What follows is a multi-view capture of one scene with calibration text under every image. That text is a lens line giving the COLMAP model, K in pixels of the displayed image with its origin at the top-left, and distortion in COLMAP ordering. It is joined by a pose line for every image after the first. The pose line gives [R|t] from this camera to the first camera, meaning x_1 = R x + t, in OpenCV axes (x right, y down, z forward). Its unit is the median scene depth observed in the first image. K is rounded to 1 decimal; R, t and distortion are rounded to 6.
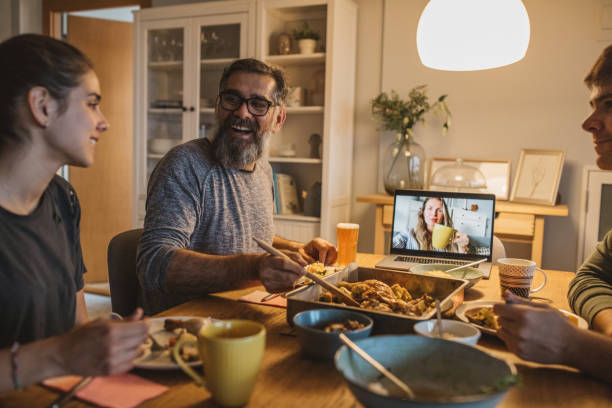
lens RADIAL K [[593.5, 0, 306.0], [0, 593.5, 204.0], [0, 0, 1]] dist [-0.004715, -0.000120]
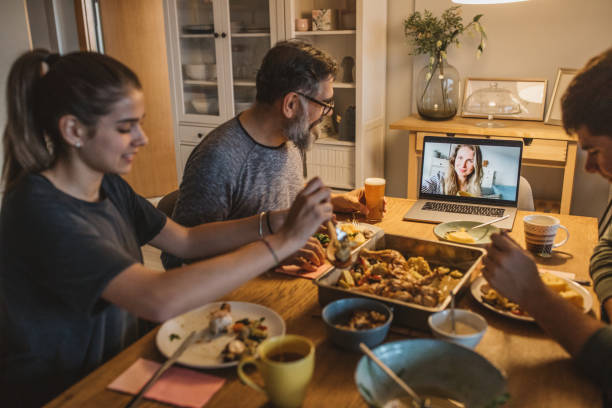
lens RADIAL K [[593.5, 0, 306.0], [0, 593.5, 204.0], [0, 0, 1]] dist [-0.004715, -0.000120]
pose [[0.996884, -0.029168, -0.073292, 0.013036], [0.043129, 0.979491, 0.196817, -0.084186], [0.066048, -0.199364, 0.977697, -0.027437]]
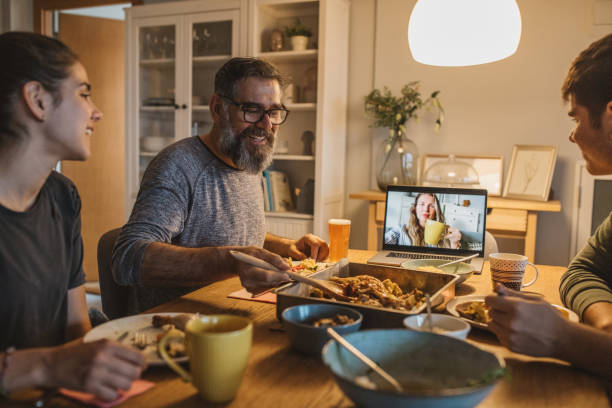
lens RADIAL K [[593.5, 0, 306.0], [0, 593.5, 204.0], [0, 0, 1]] dist [-0.004715, -0.000120]
pose [[0.999954, -0.005526, 0.007854, 0.004164], [0.005510, 0.999983, 0.002101, 0.002813], [-0.007865, -0.002058, 0.999967, 0.003209]]
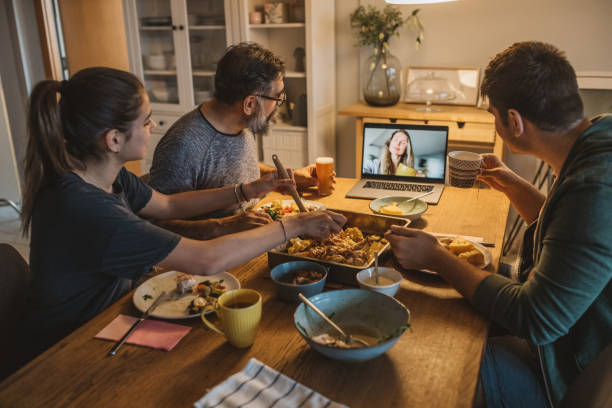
lens RADIAL K [[593.5, 0, 306.0], [0, 593.5, 204.0], [0, 0, 1]] dist [-0.004715, -0.000120]
pose [[0.998604, -0.051162, -0.013096, 0.031199], [0.052801, 0.972280, 0.227779, -0.097761], [0.001080, -0.228152, 0.973625, -0.112405]]
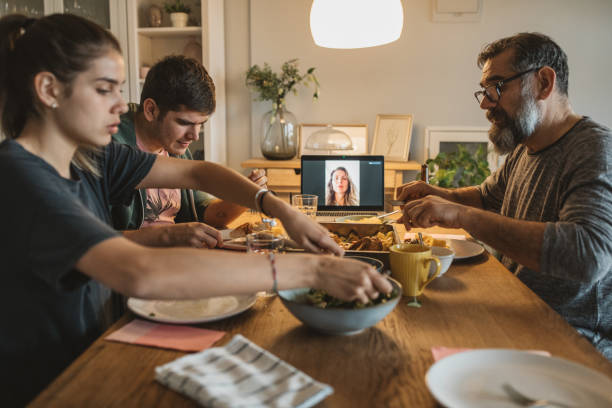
lens RADIAL K [[573.0, 0, 306.0], [0, 573.0, 204.0], [0, 0, 1]] dist [-0.004166, -0.000256]
pose [[0.946318, -0.072548, 0.314989, -0.139155], [0.052948, 0.996116, 0.070354, -0.003871], [-0.318870, -0.049900, 0.946484, -0.035773]]
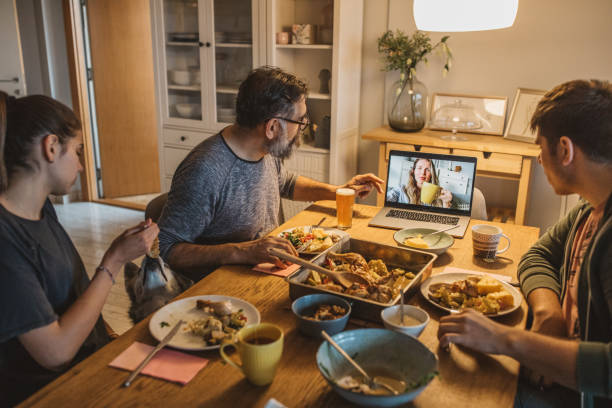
lens RADIAL K [[593.5, 0, 306.0], [0, 593.5, 204.0], [0, 0, 1]] dist [-0.004715, -0.000120]
pose [[0.999346, -0.005129, -0.035797, 0.021046], [0.012196, 0.979698, 0.200108, -0.106558], [0.034044, -0.200414, 0.979120, -0.095193]]
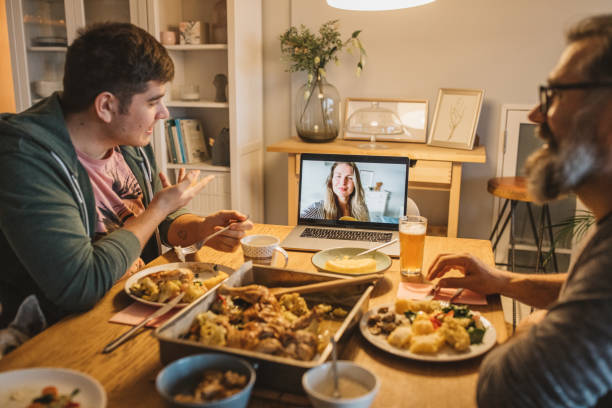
lens RADIAL K [[593.5, 0, 306.0], [0, 593.5, 204.0], [0, 0, 1]] dist [-0.004715, -0.000120]
pose [[0.992110, -0.050650, 0.114684, 0.035480], [0.033650, 0.988773, 0.145587, -0.055456], [-0.120770, -0.140579, 0.982676, 0.073111]]
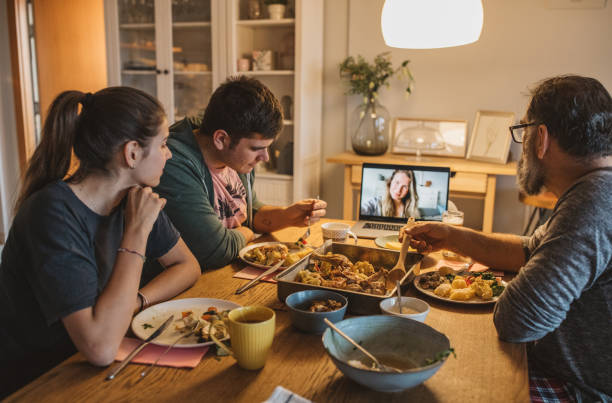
lens RADIAL K [[601.1, 0, 306.0], [0, 601.1, 201.5], [0, 0, 1]] dist [-0.000129, -0.004208]
pose [[0.998089, -0.026143, 0.055988, -0.015565], [0.019716, 0.993466, 0.112411, -0.057100], [-0.058561, -0.111093, 0.992083, -0.090312]]
